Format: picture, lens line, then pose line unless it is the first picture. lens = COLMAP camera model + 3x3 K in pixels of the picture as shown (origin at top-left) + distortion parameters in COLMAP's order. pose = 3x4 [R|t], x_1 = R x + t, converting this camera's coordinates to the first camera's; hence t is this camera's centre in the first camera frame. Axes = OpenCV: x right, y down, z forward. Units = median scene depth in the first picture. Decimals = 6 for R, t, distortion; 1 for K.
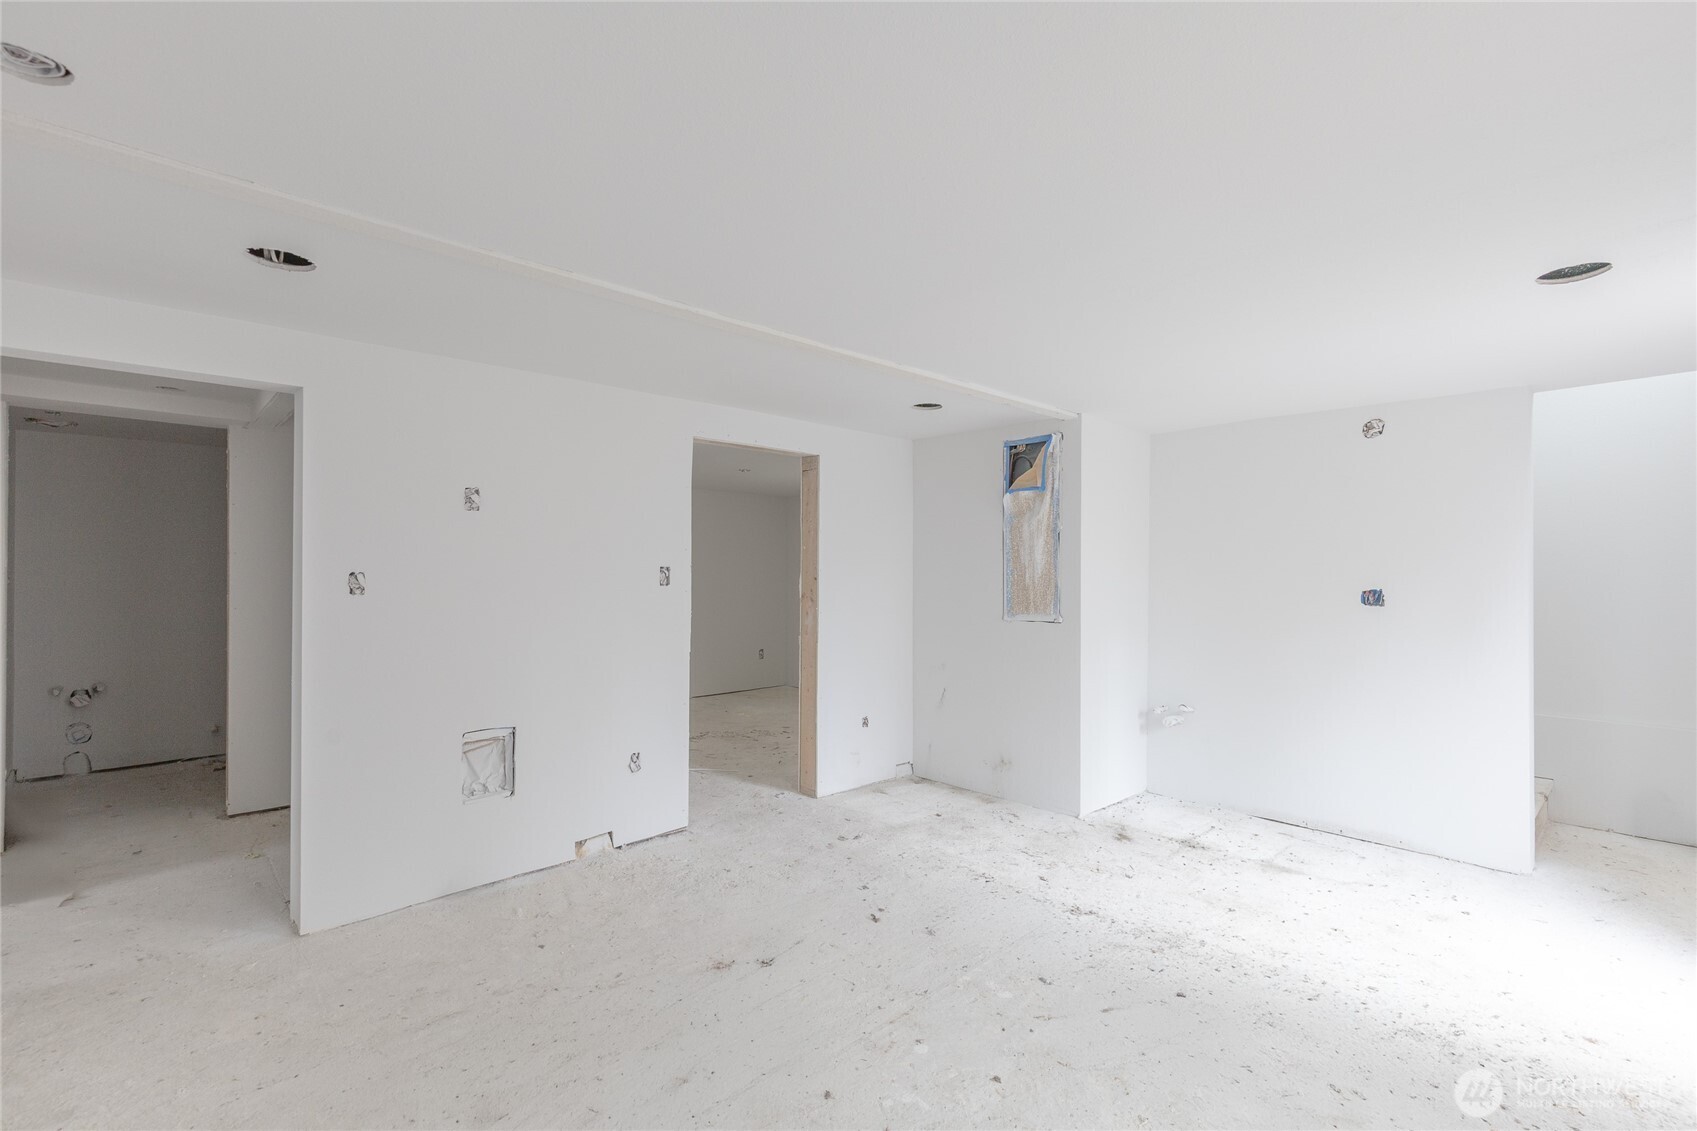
lens RADIAL K [[760.4, 0, 843.4], [0, 760.4, 570.6], [0, 0, 1]] dist [0.000816, -0.000092]
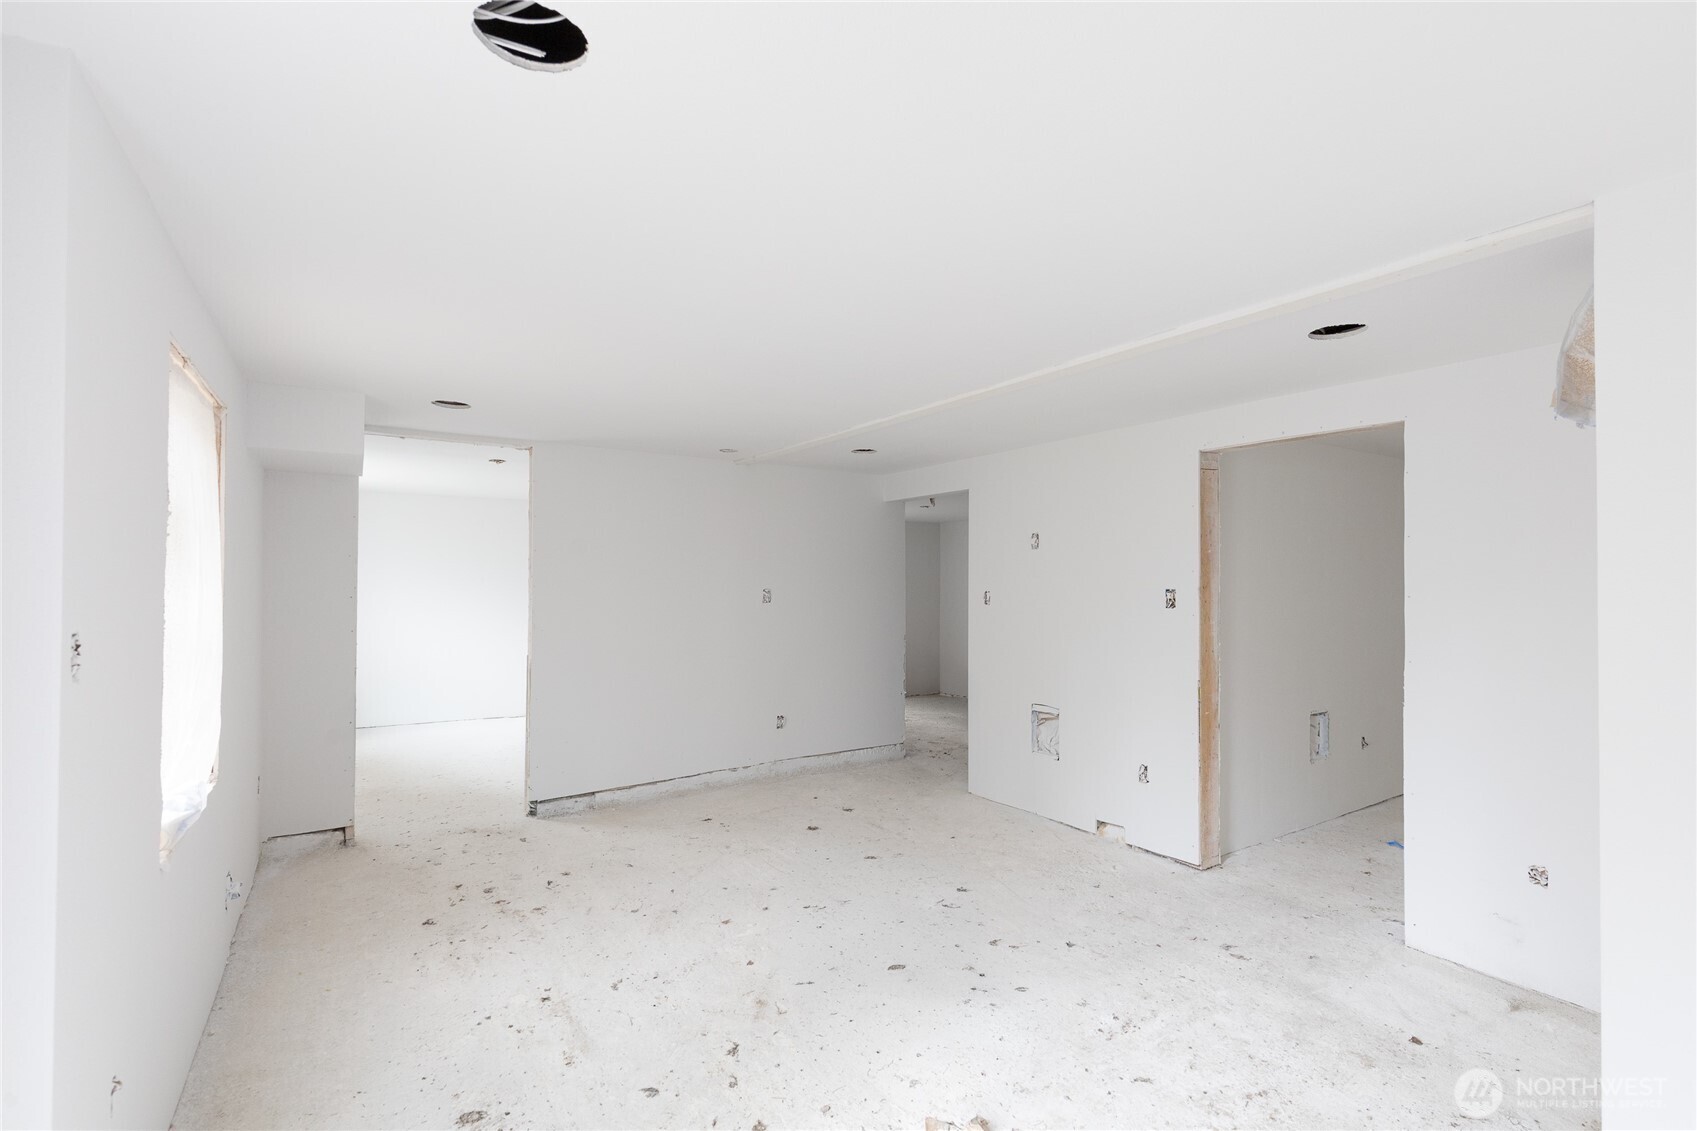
lens RADIAL K [[760.4, 0, 843.4], [0, 760.4, 570.6], [0, 0, 1]] dist [0.000816, -0.000092]
pose [[-0.181270, -0.016733, -0.983291, 0.737521], [-0.003495, 0.999860, -0.016371, -0.010411], [0.983427, 0.000469, -0.181303, 0.678067]]
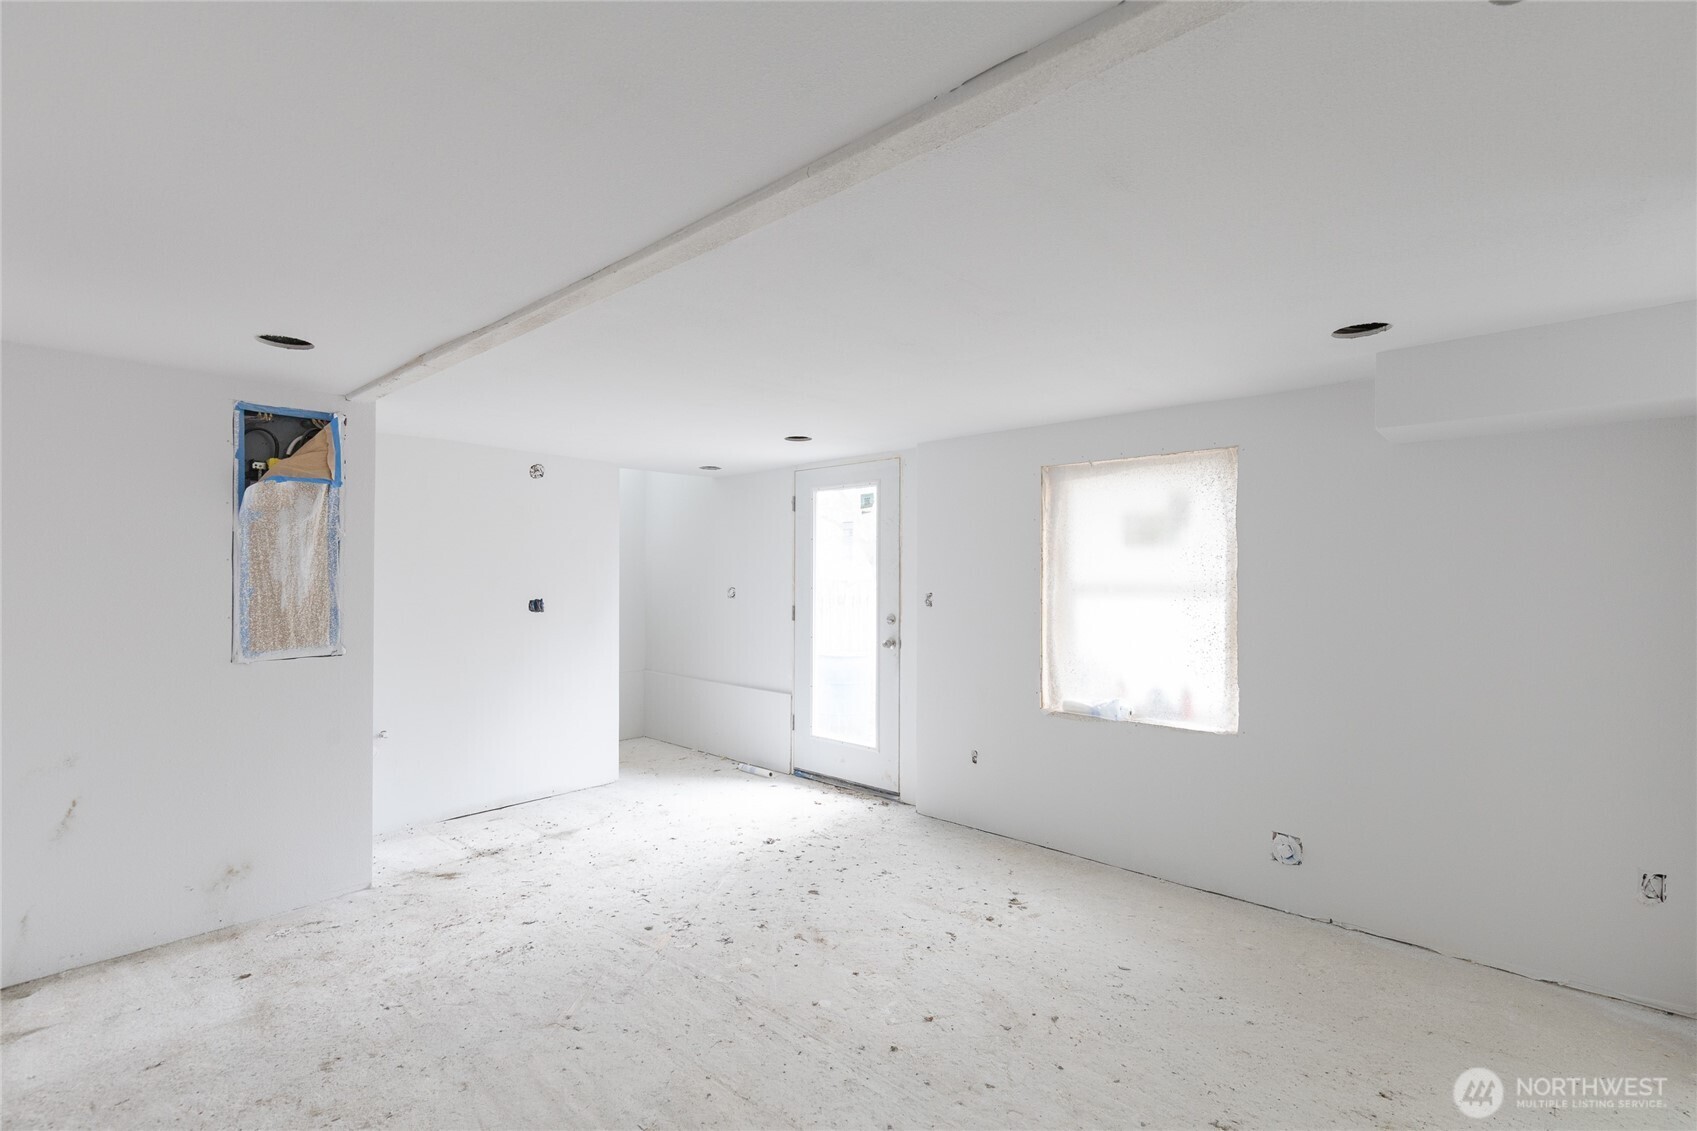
lens RADIAL K [[760.4, 0, 843.4], [0, 760.4, 570.6], [0, 0, 1]] dist [0.000816, -0.000092]
pose [[-0.080249, 0.001496, 0.996774, -0.543416], [-0.002645, 0.999995, -0.001713, -0.019109], [-0.996771, -0.002774, -0.080244, 0.541179]]
